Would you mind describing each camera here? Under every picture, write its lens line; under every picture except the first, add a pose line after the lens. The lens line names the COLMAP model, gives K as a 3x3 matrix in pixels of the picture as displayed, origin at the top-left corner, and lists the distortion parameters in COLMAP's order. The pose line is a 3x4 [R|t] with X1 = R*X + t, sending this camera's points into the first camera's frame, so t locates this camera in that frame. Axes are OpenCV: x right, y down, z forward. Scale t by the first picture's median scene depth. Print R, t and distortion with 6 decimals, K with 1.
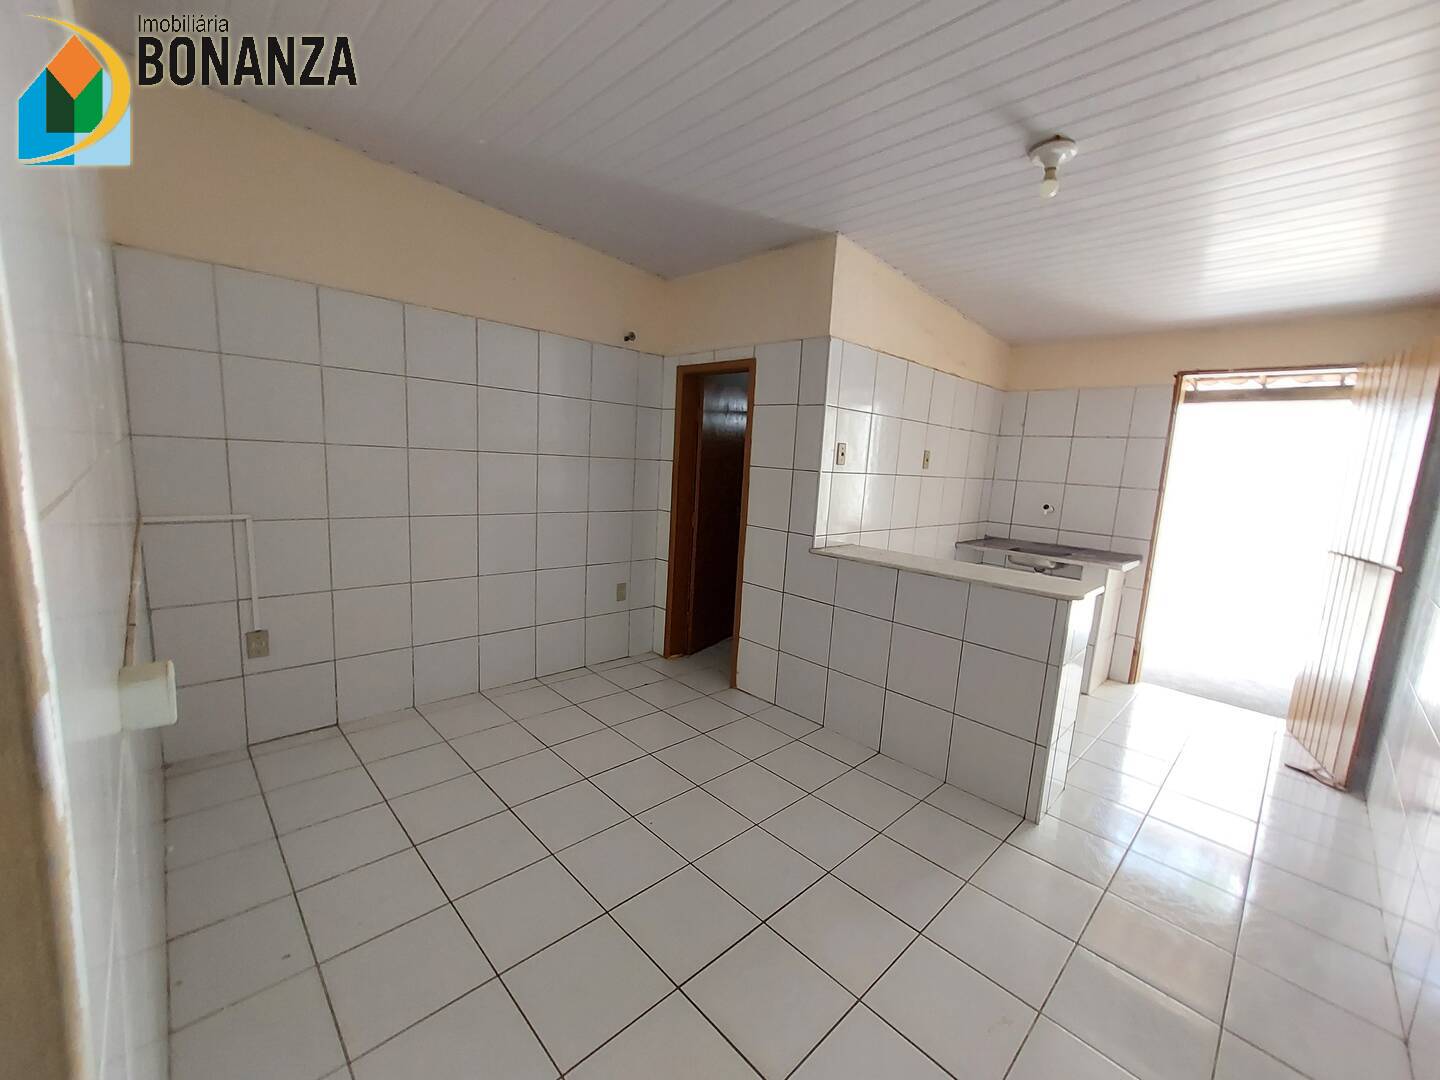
lens RADIAL K [[570.9, 0, 728.1], [0, 570.9, 544.6], [0, 0, 1]] dist [0.018742, -0.001573]
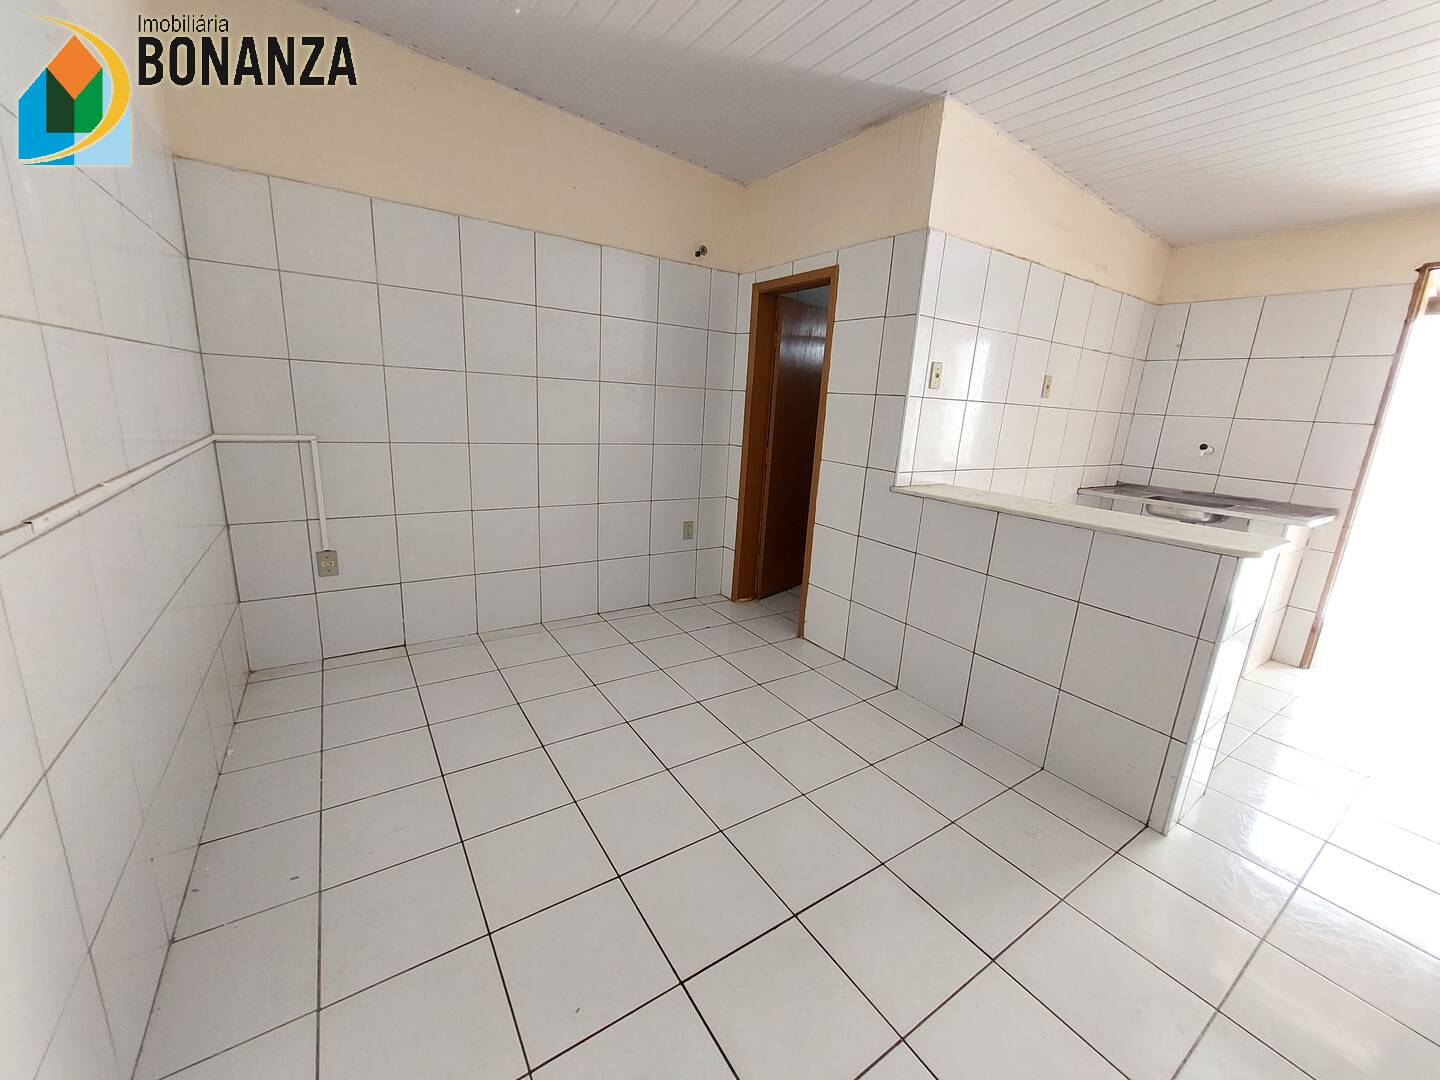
lens RADIAL K [[570.9, 0, 716.7], [0, 570.9, 531.3], [0, 0, 1]] dist [0.018742, -0.001573]
pose [[0.983205, 0.038390, -0.178423, 0.041038], [-0.025530, 0.996945, 0.073821, 0.017328], [0.180711, -0.068026, 0.981181, 0.098546]]
